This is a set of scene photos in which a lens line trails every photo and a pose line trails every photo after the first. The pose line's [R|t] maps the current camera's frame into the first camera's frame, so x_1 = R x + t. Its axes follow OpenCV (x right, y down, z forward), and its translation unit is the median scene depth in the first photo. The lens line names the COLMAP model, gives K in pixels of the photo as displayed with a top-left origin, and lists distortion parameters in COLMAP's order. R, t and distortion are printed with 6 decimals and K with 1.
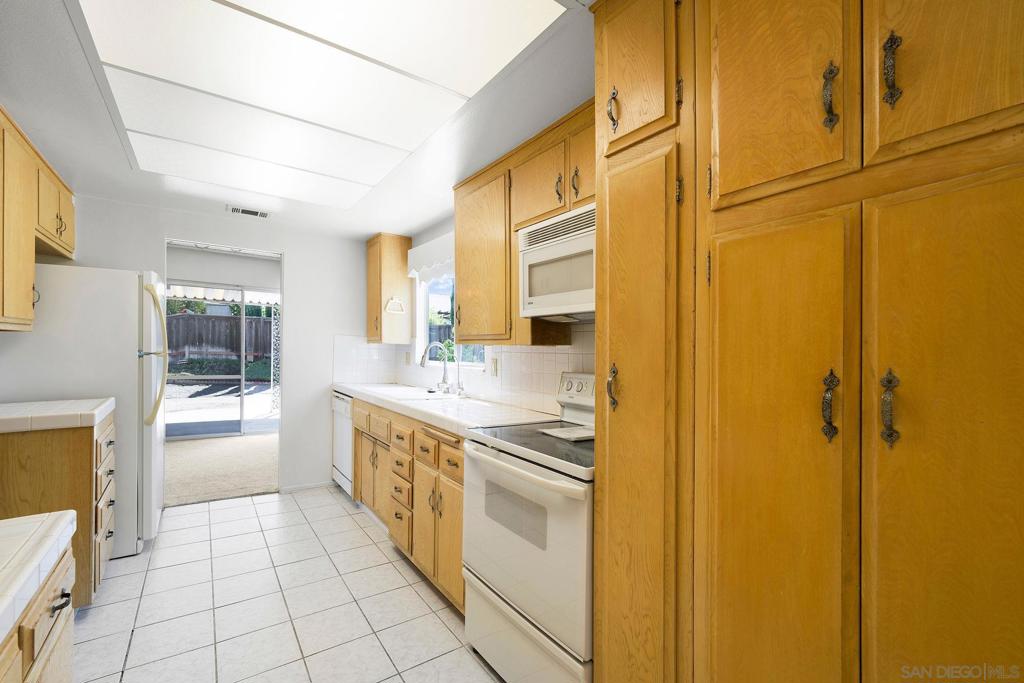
lens RADIAL K [[439.3, 0, 476.2], [0, 439.3, 350.0], [0, 0, 1]] dist [-0.010968, -0.000940]
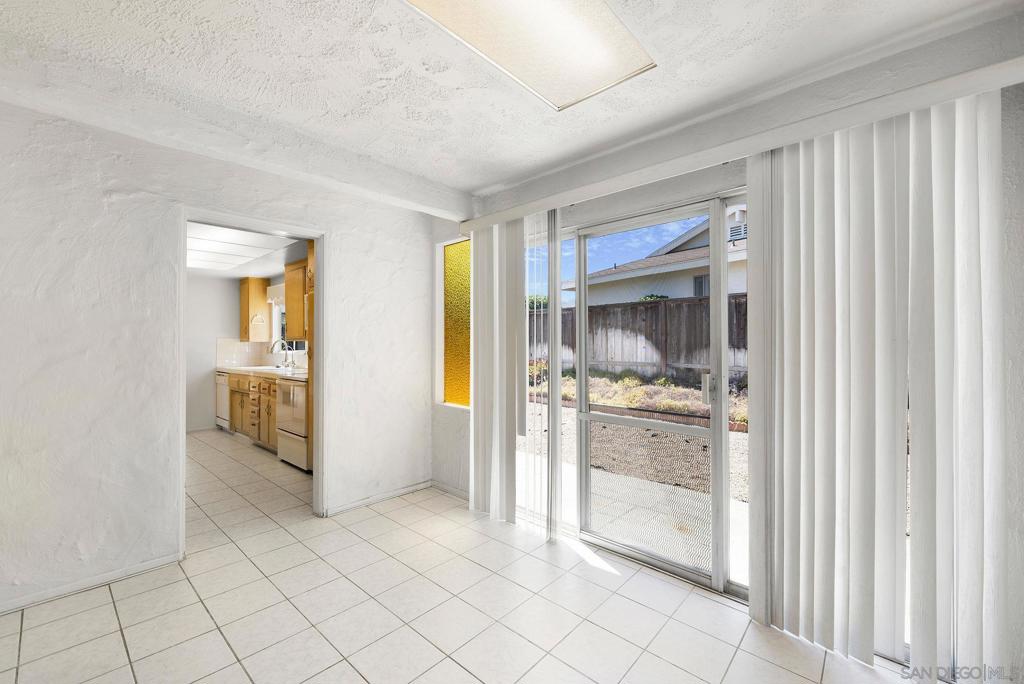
lens RADIAL K [[424.7, 0, 520.9], [0, 424.7, 327.4], [0, 0, 1]] dist [0.000954, -0.004068]
pose [[0.953613, -0.021102, 0.300294, 0.455195], [0.031925, 0.999004, -0.031182, 0.020007], [-0.299337, 0.039323, 0.953337, -1.370301]]
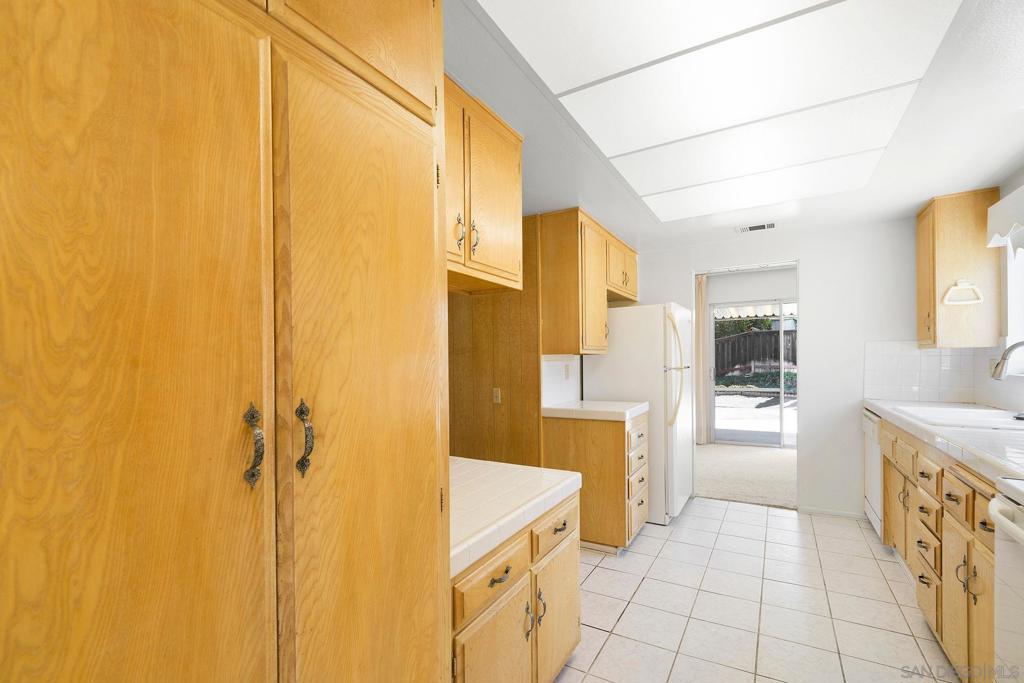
lens RADIAL K [[424.7, 0, 530.5], [0, 424.7, 377.1], [0, 0, 1]] dist [0.000954, -0.004068]
pose [[0.458429, -0.002142, -0.888729, 0.159974], [0.031106, 0.999423, 0.013636, 0.004722], [0.888187, -0.033896, 0.458231, 0.095954]]
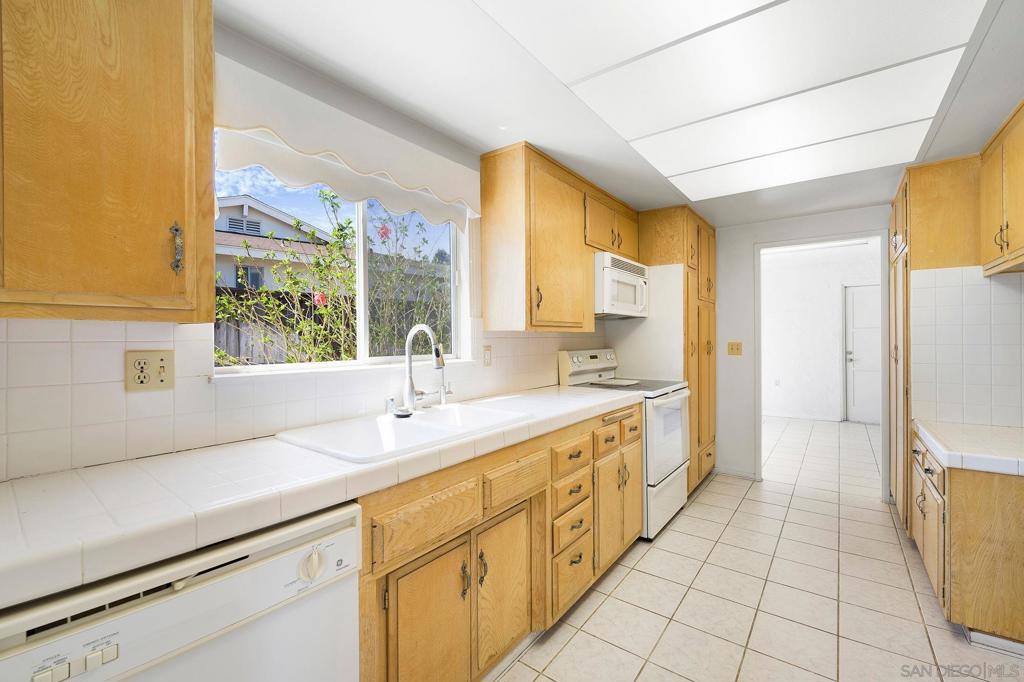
lens RADIAL K [[424.7, 0, 521.9], [0, 424.7, 333.7], [0, 0, 1]] dist [0.000954, -0.004068]
pose [[-0.368549, -0.023015, 0.929323, -0.887021], [0.000866, 0.999685, 0.025101, -0.037287], [-0.929608, 0.010056, -0.368413, 1.458481]]
